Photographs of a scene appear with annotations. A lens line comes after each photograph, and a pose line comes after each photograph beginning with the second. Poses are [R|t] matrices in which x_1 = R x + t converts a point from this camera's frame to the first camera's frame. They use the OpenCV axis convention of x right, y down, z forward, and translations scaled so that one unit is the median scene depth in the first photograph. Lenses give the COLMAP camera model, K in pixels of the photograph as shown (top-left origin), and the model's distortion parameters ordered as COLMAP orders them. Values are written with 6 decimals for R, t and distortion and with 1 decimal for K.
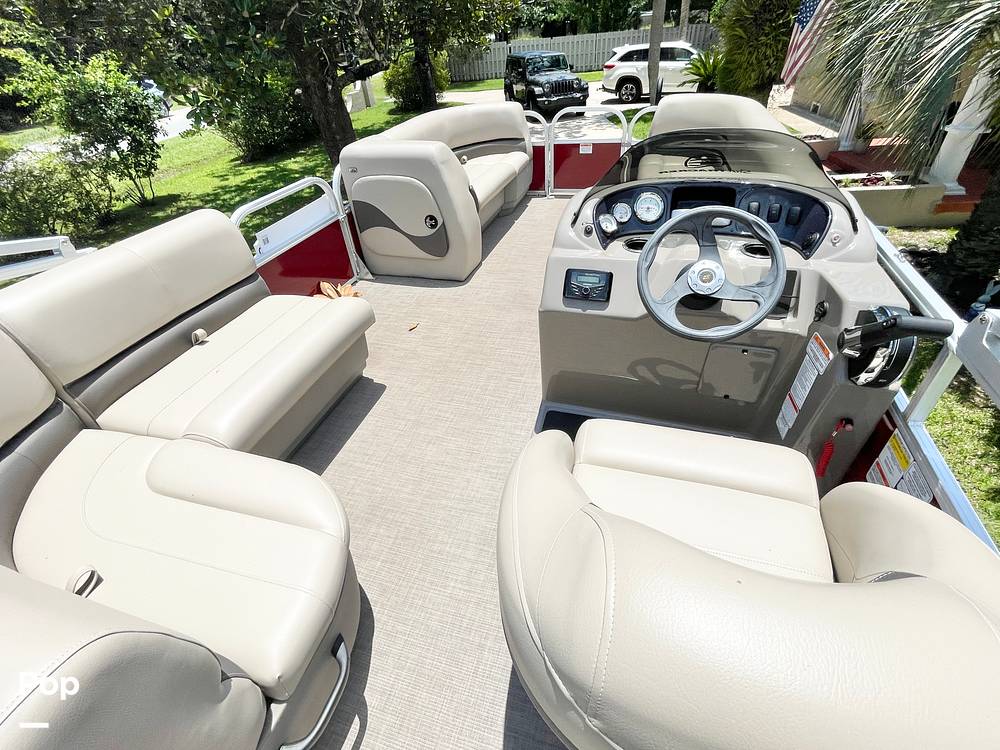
lens RADIAL K [[419.1, 0, 502.6], [0, 419.1, 385.9], [0, 0, 1]] dist [-0.000132, 0.000006]
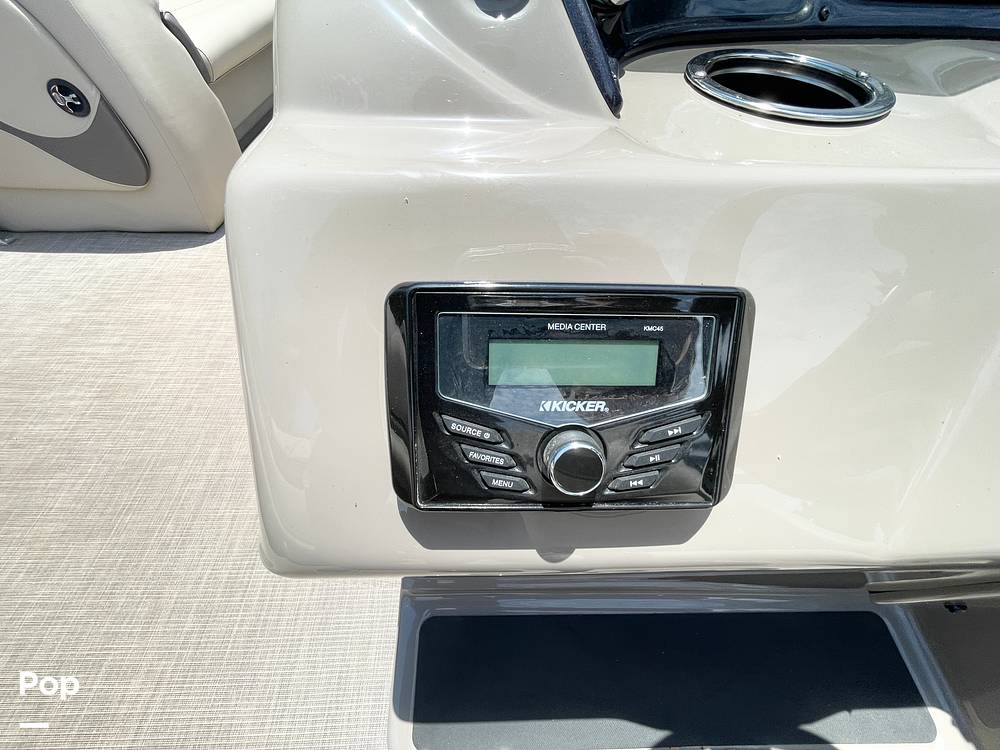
lens RADIAL K [[419.1, 0, 502.6], [0, 419.1, 385.9], [0, 0, 1]] dist [-0.000132, 0.000006]
pose [[0.944747, -0.188121, 0.268446, 0.073575], [0.137642, 0.970900, 0.195981, -0.136176], [-0.297502, -0.148204, 0.943148, 0.438111]]
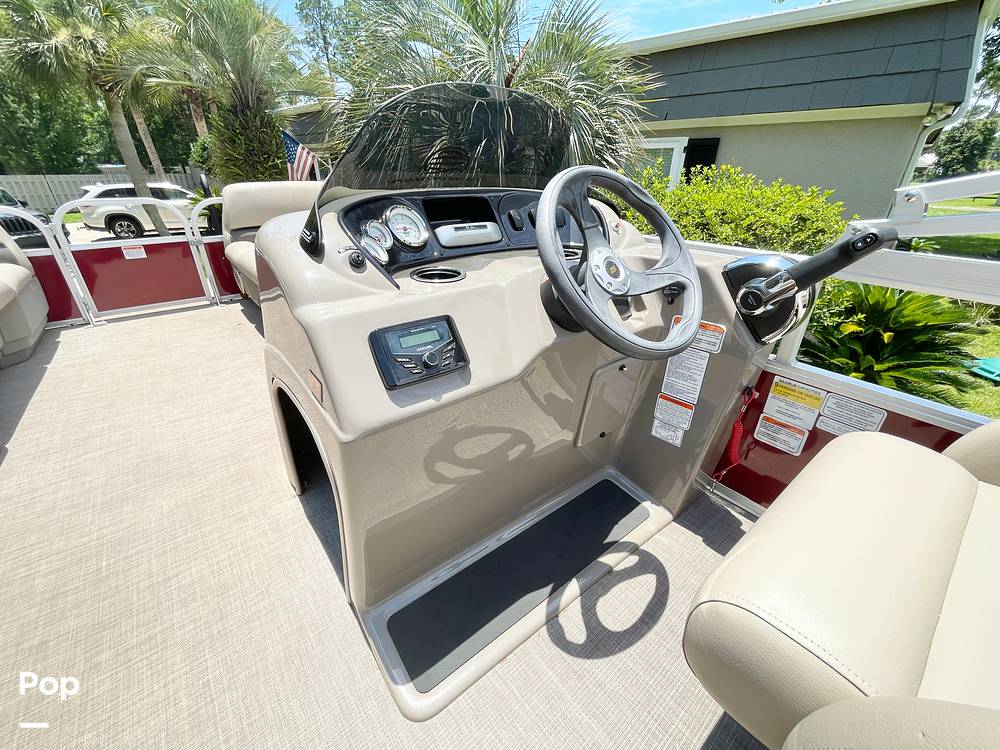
lens RADIAL K [[409.6, 0, 500.0], [0, 409.6, 375.0], [0, 0, 1]] dist [-0.000236, -0.000023]
pose [[0.577134, -0.311663, 0.754840, -0.059950], [0.495910, 0.868127, -0.020724, -0.079165], [-0.648837, 0.386293, 0.655582, 0.313685]]
